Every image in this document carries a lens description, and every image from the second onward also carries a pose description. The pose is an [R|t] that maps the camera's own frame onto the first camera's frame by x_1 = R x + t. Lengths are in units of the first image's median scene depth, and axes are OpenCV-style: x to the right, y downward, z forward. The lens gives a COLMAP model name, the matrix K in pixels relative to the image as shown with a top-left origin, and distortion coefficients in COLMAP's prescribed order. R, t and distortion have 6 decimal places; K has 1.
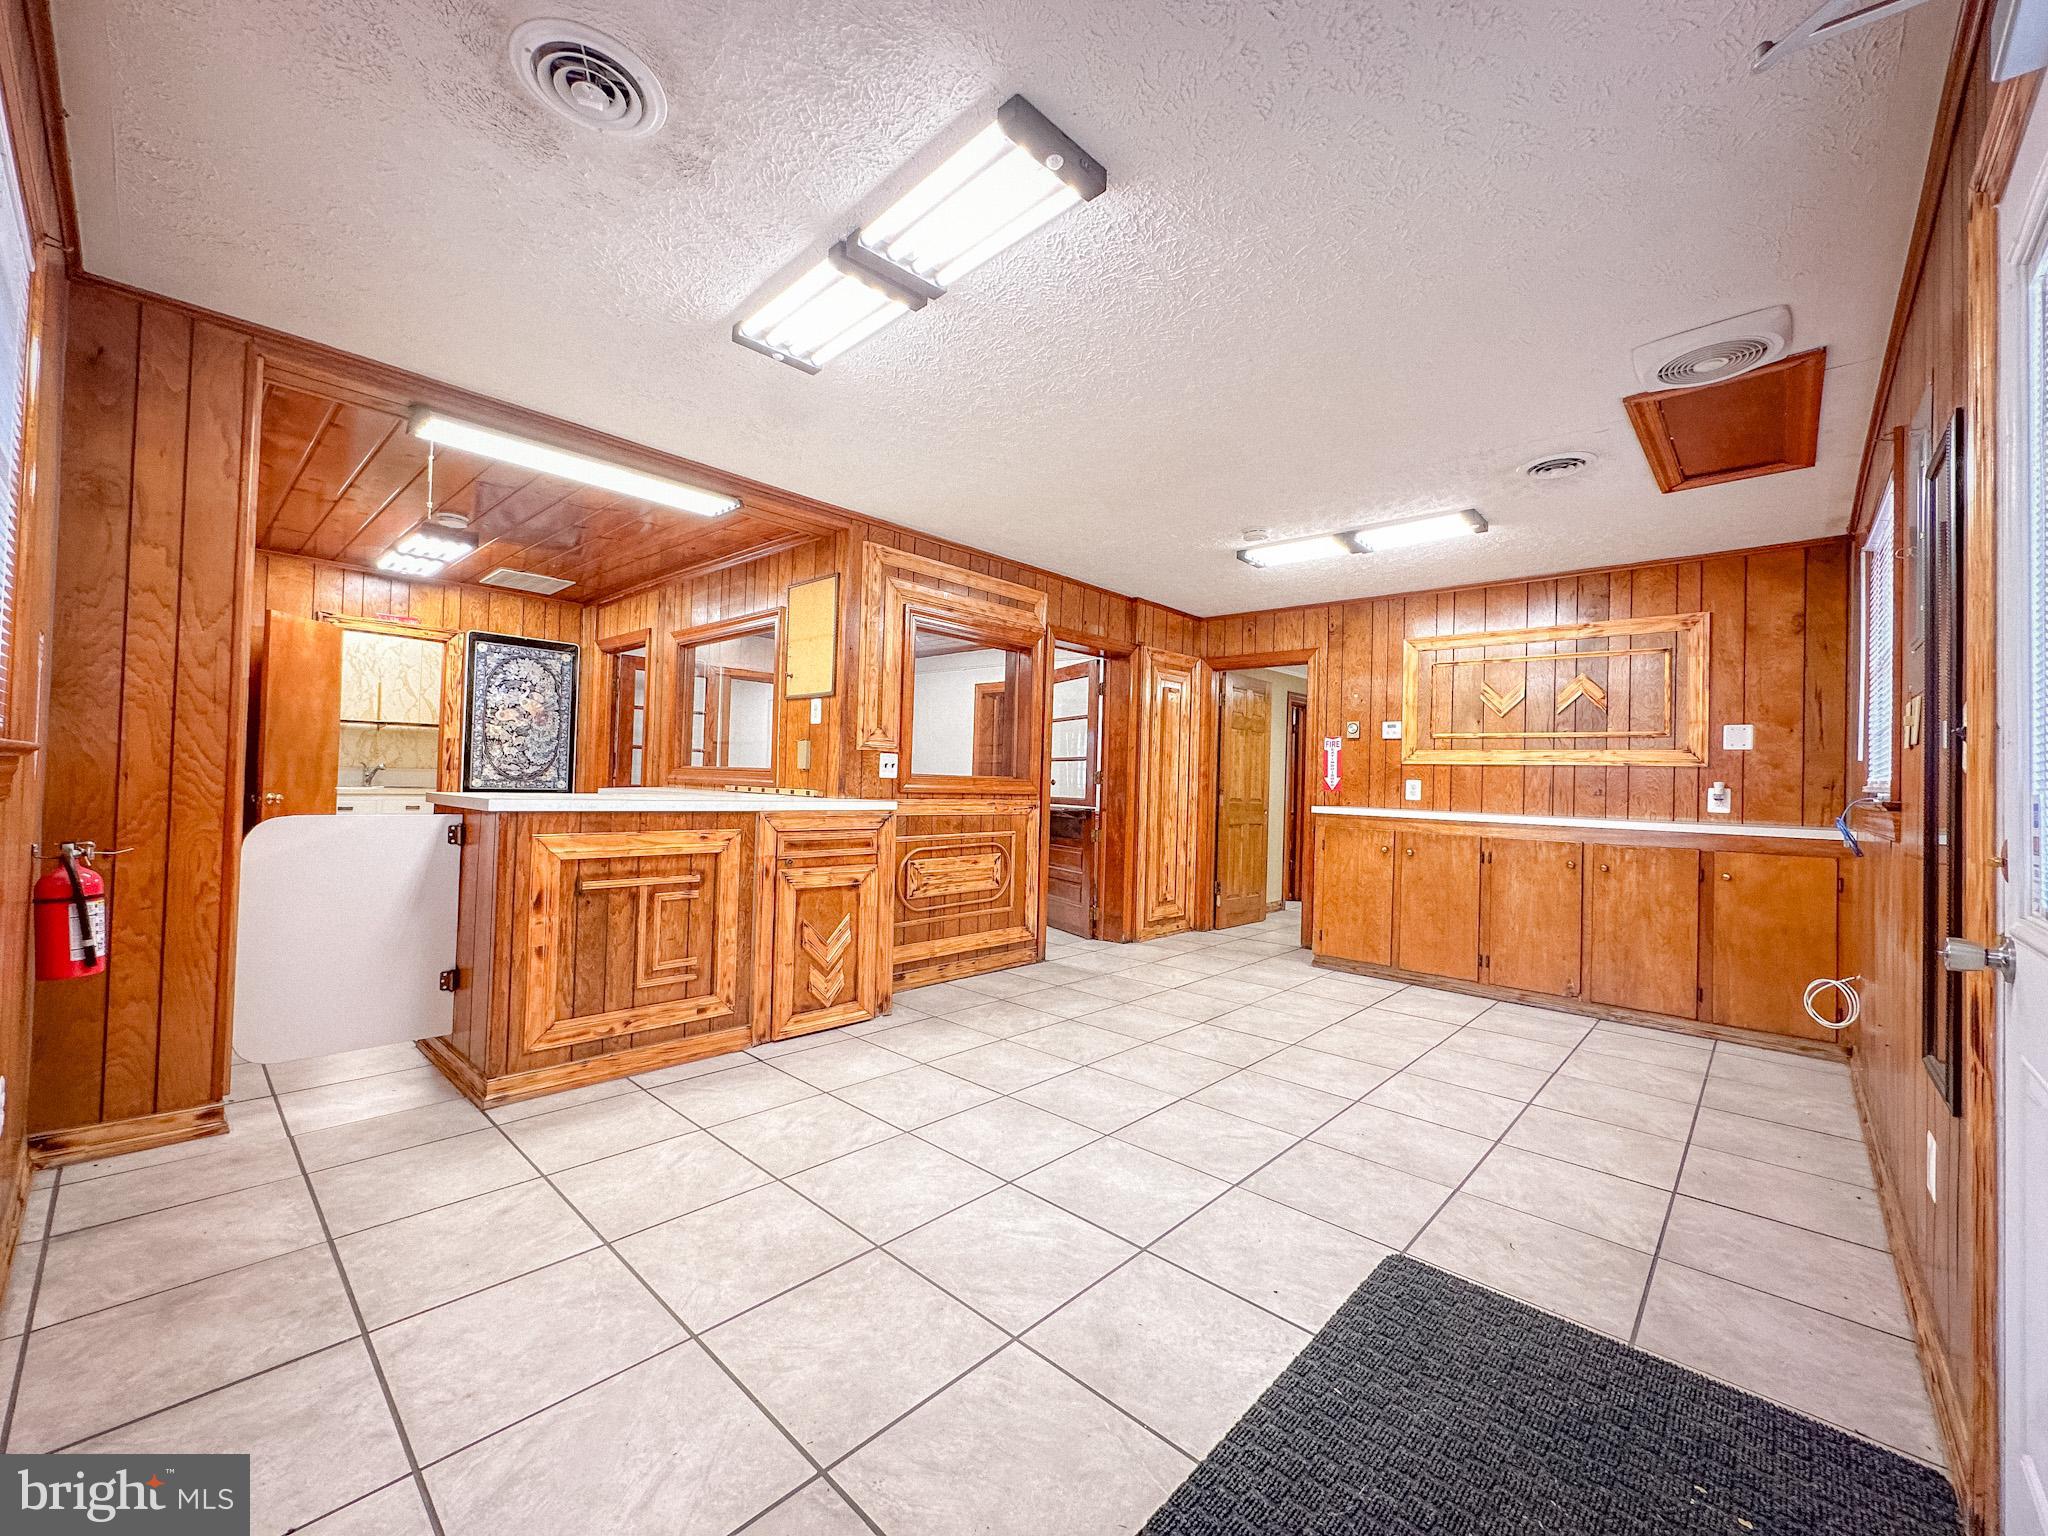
lens RADIAL K [[818.5, 0, 1024.9], [0, 818.5, 763.4], [0, 0, 1]] dist [-0.001585, -0.000335]
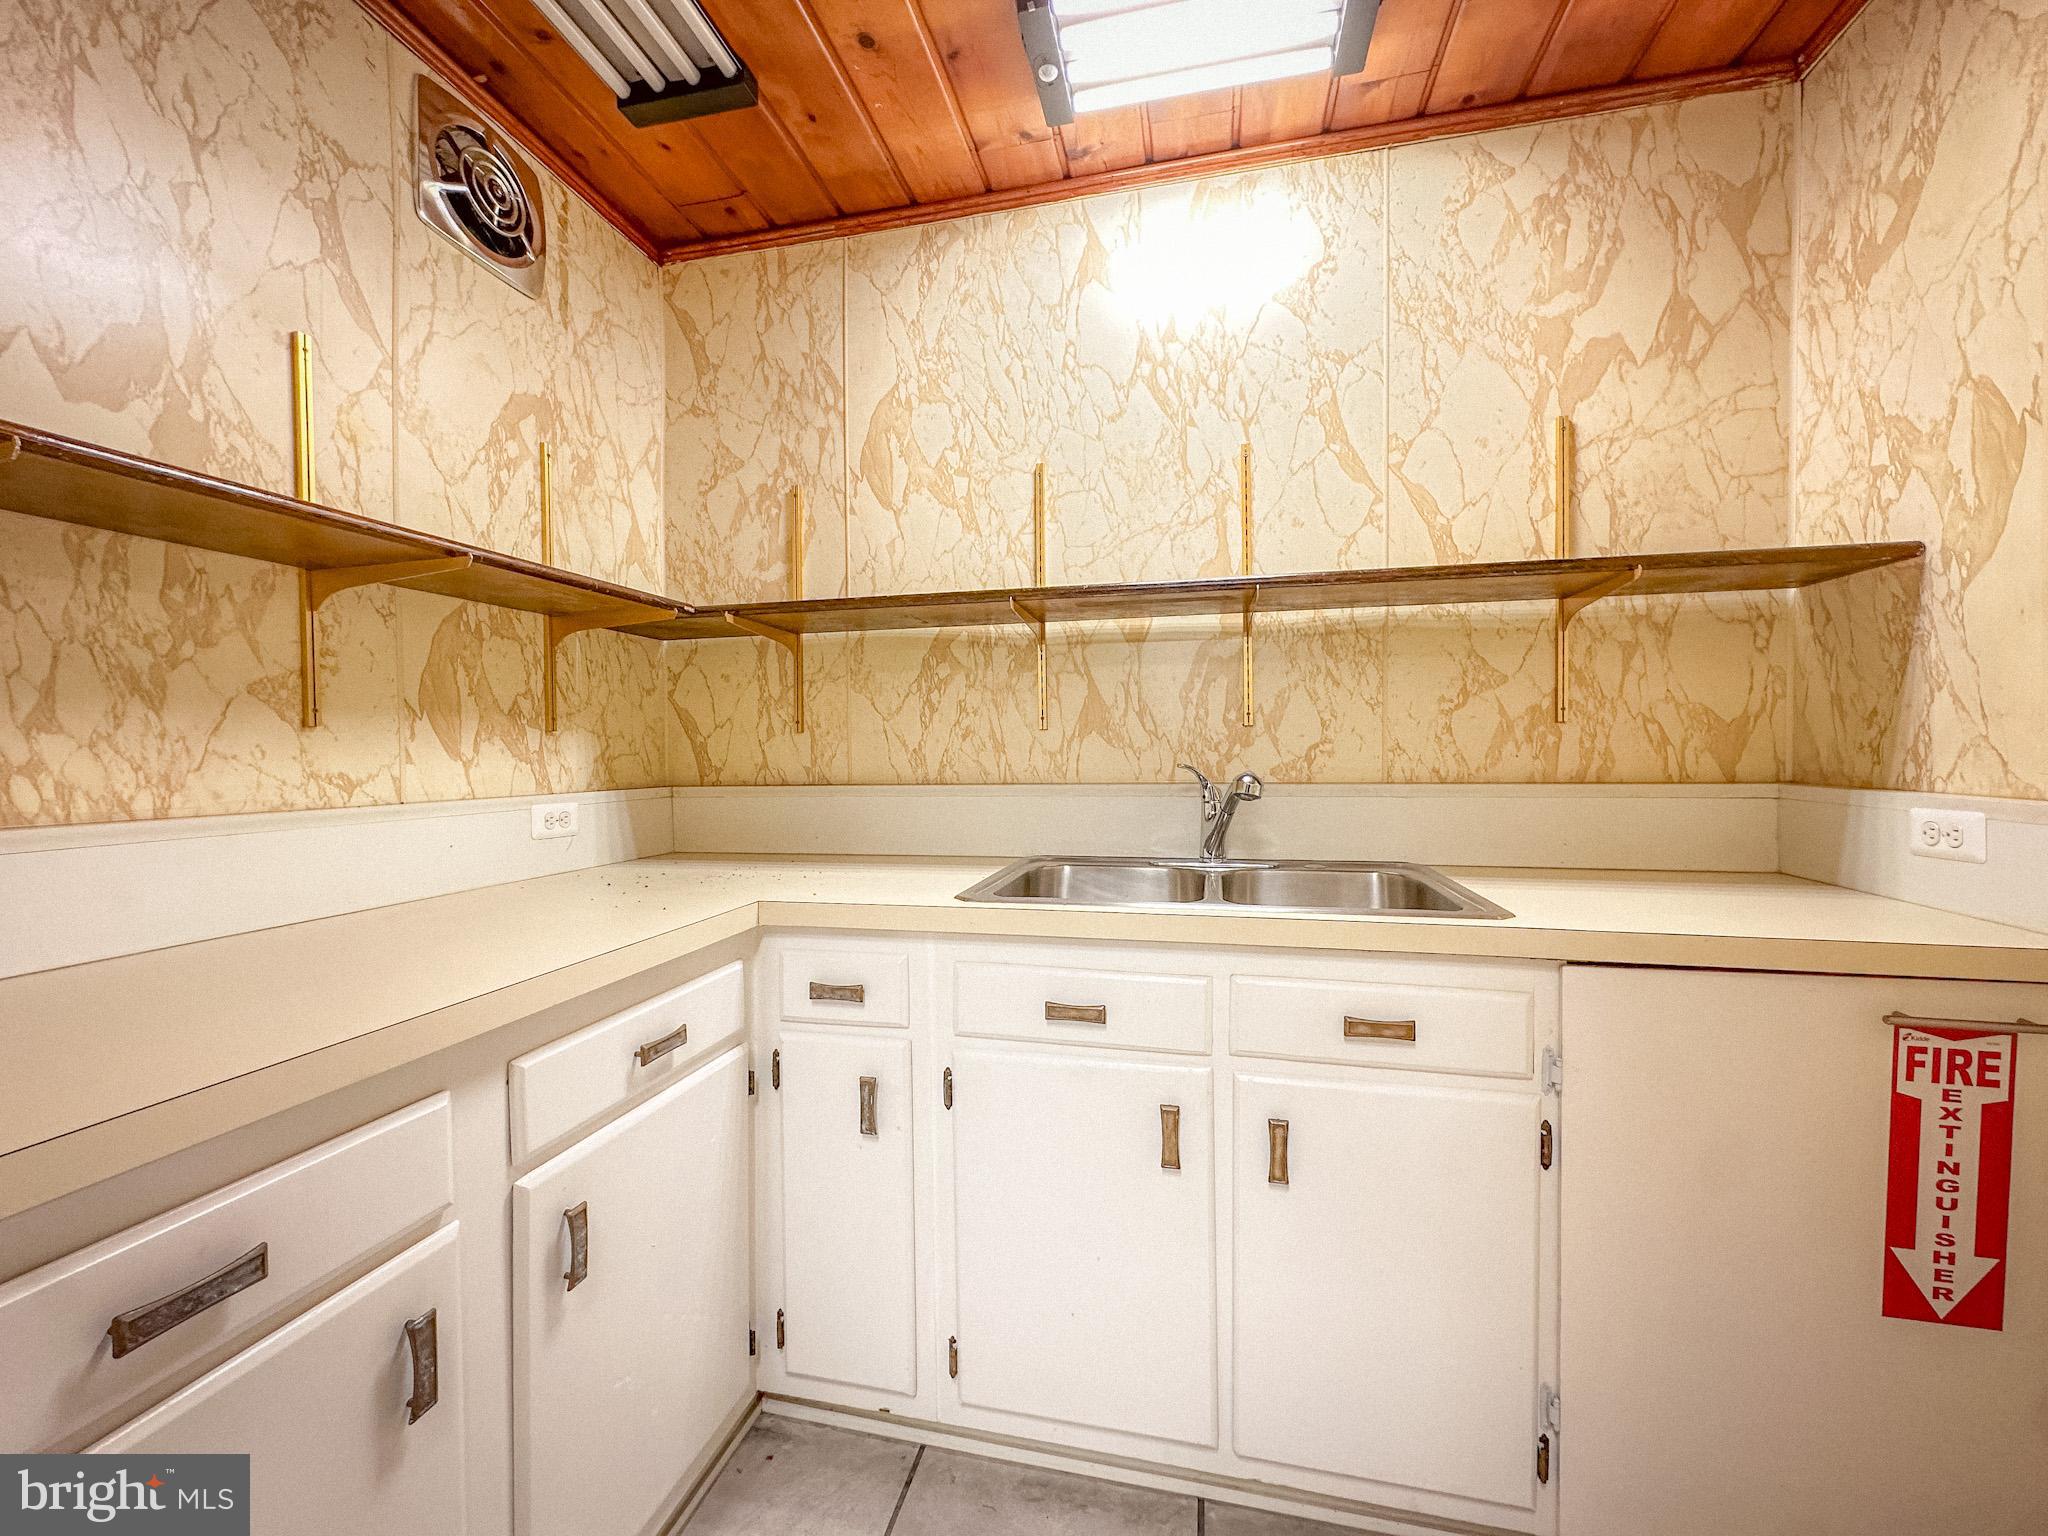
lens RADIAL K [[818.5, 0, 1021.9], [0, 818.5, 766.9], [0, 0, 1]] dist [-0.001585, -0.000335]
pose [[0.502552, -0.011466, -0.864471, -0.696398], [0.035331, 0.999349, 0.007284, -0.004552], [0.863825, -0.034203, 0.502630, 0.929587]]
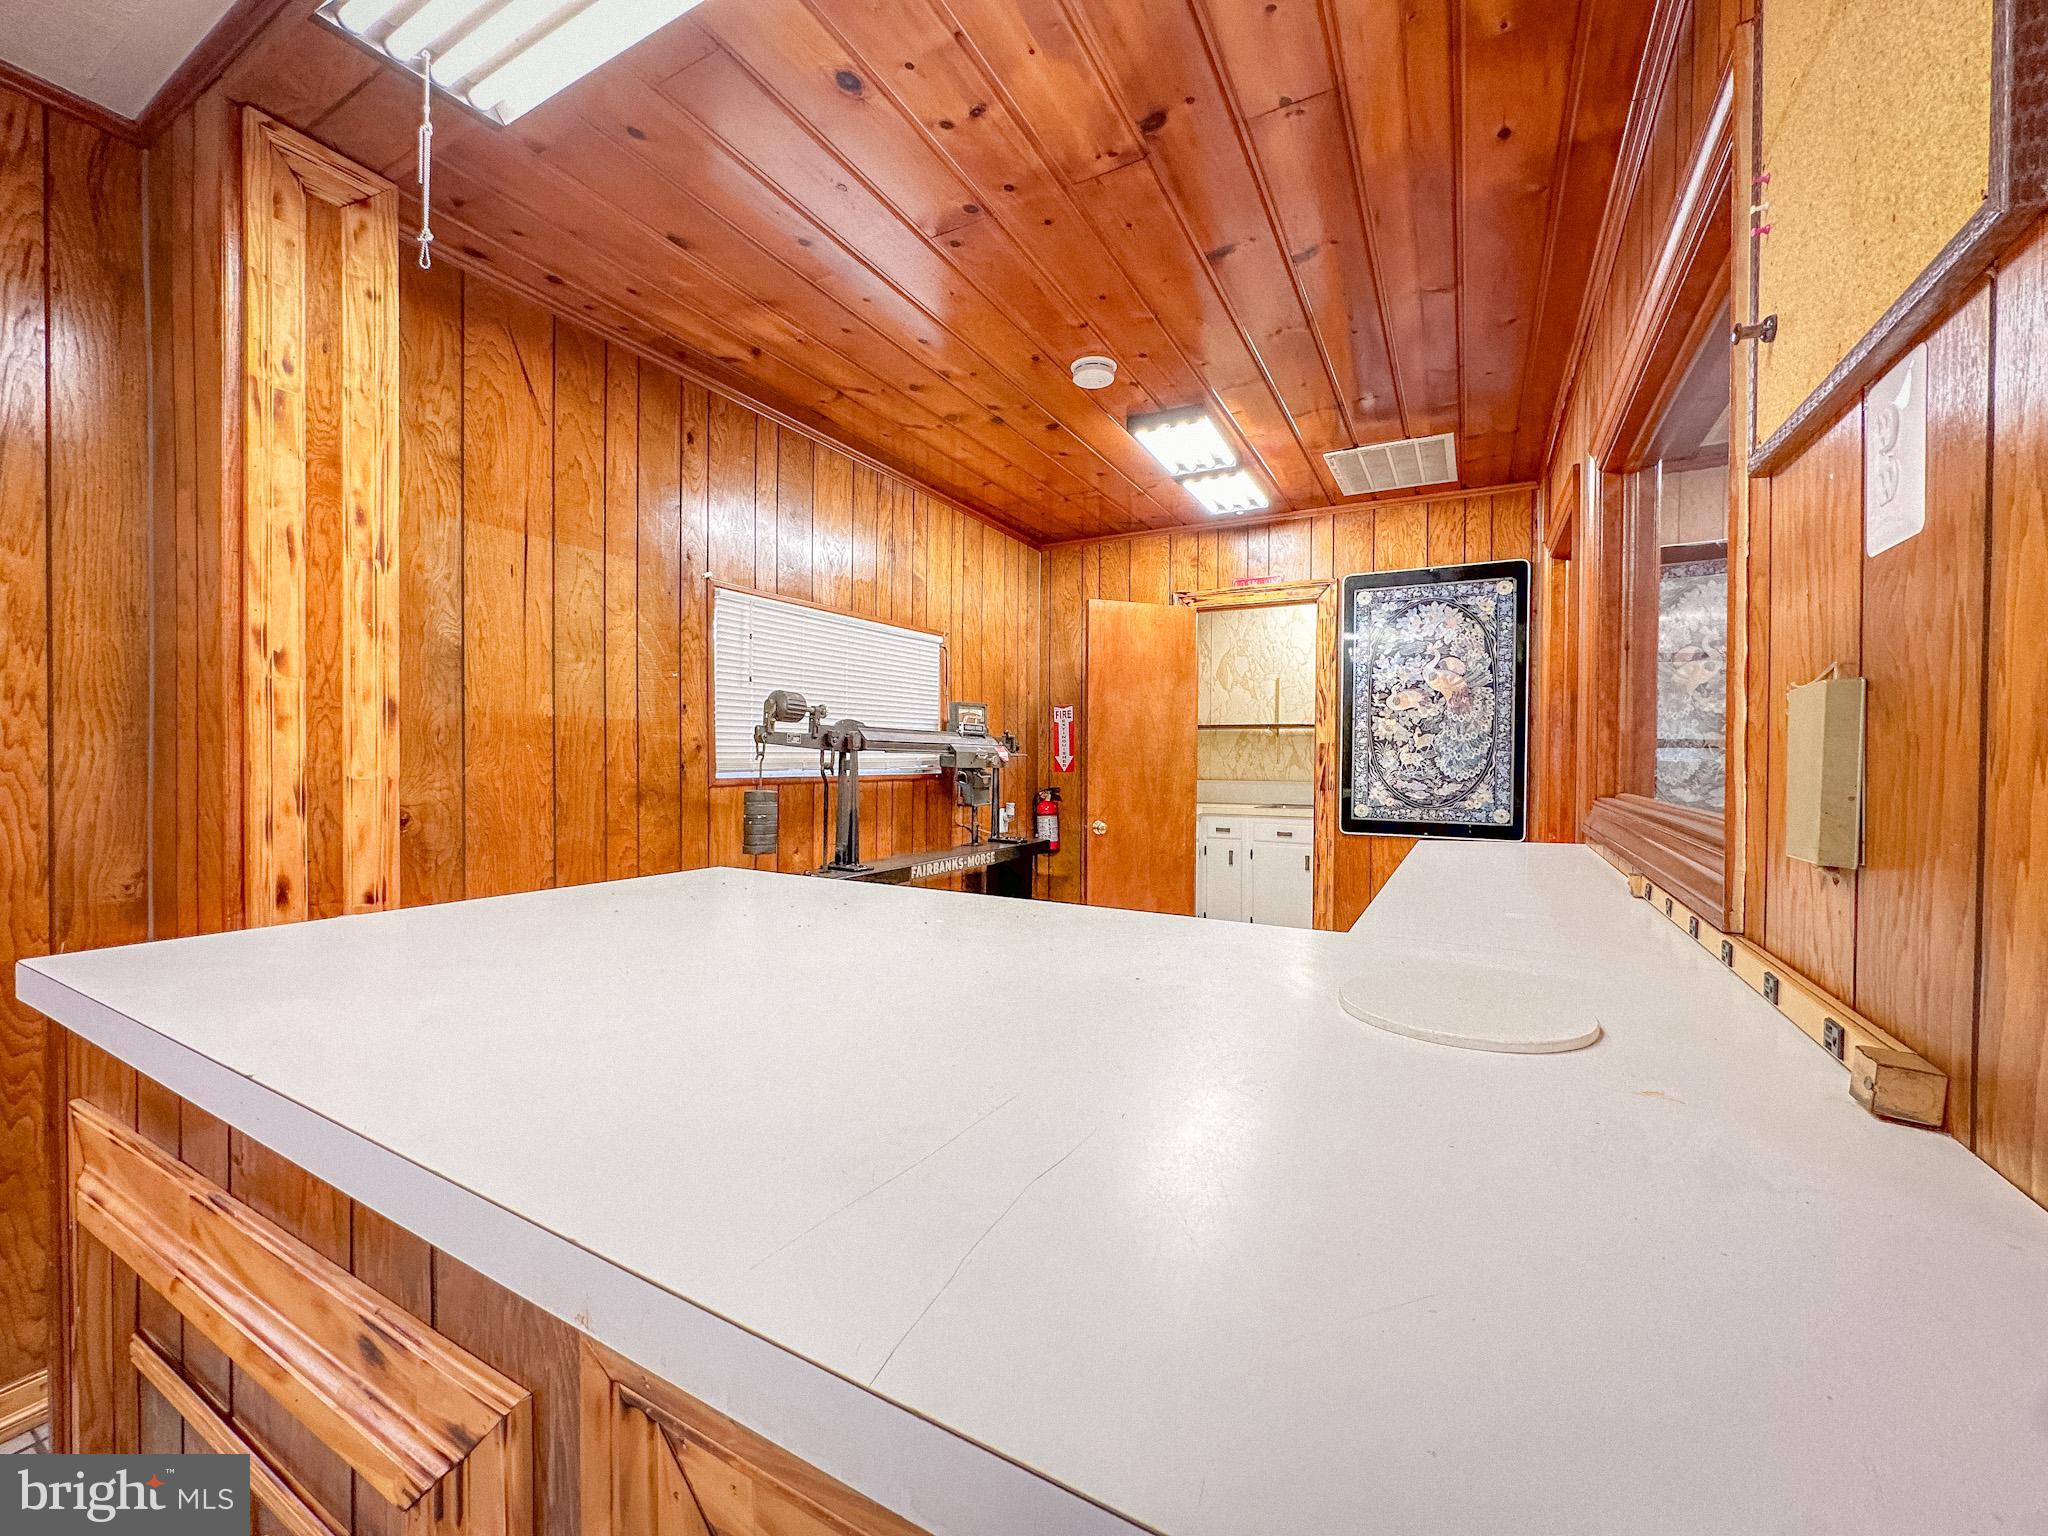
lens RADIAL K [[818.5, 0, 1021.2], [0, 818.5, 766.4], [0, 0, 1]] dist [-0.001585, -0.000335]
pose [[0.239863, -0.012636, -0.970725, -0.107705], [0.019168, 0.999782, -0.008278, -0.010297], [0.970618, -0.016622, 0.240053, 0.574631]]
